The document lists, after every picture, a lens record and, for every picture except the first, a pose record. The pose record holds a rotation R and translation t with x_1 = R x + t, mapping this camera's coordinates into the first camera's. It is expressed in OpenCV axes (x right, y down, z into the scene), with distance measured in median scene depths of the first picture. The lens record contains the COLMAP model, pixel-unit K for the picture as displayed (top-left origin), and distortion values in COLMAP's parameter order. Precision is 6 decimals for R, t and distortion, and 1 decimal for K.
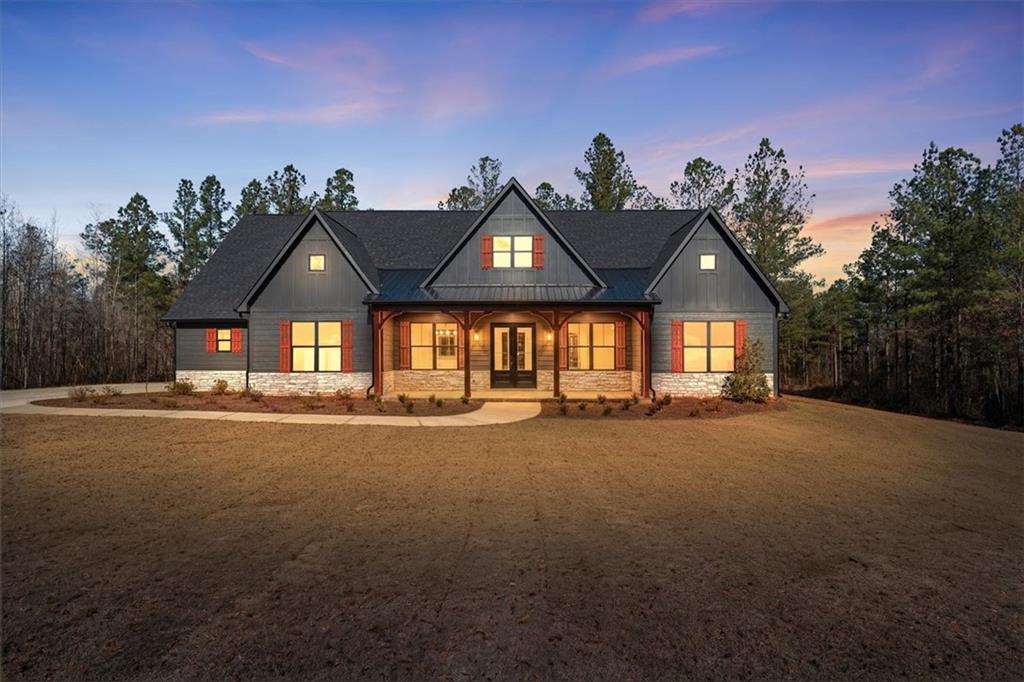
lens RADIAL K [[668.5, 0, 515.5], [0, 668.5, 334.4], [0, 0, 1]] dist [0.001930, 0.002995]
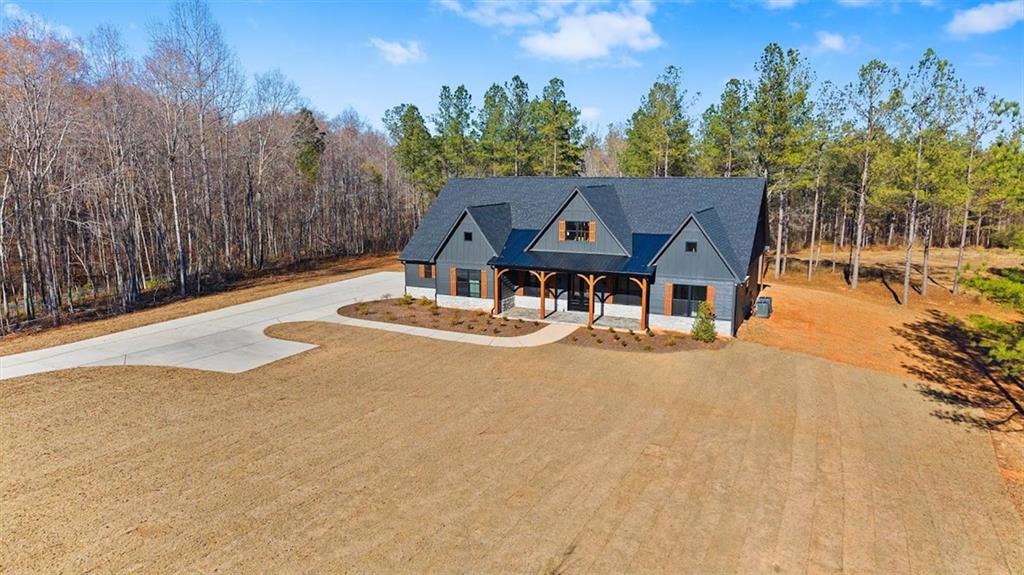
lens RADIAL K [[721.1, 0, 500.6], [0, 721.1, 296.9], [0, 0, 1]] dist [0.009994, -0.019415]
pose [[0.902627, 0.076997, -0.423480, 0.247928], [0.013396, 0.978367, 0.206441, -0.141417], [0.430215, -0.192012, 0.882069, -0.279223]]
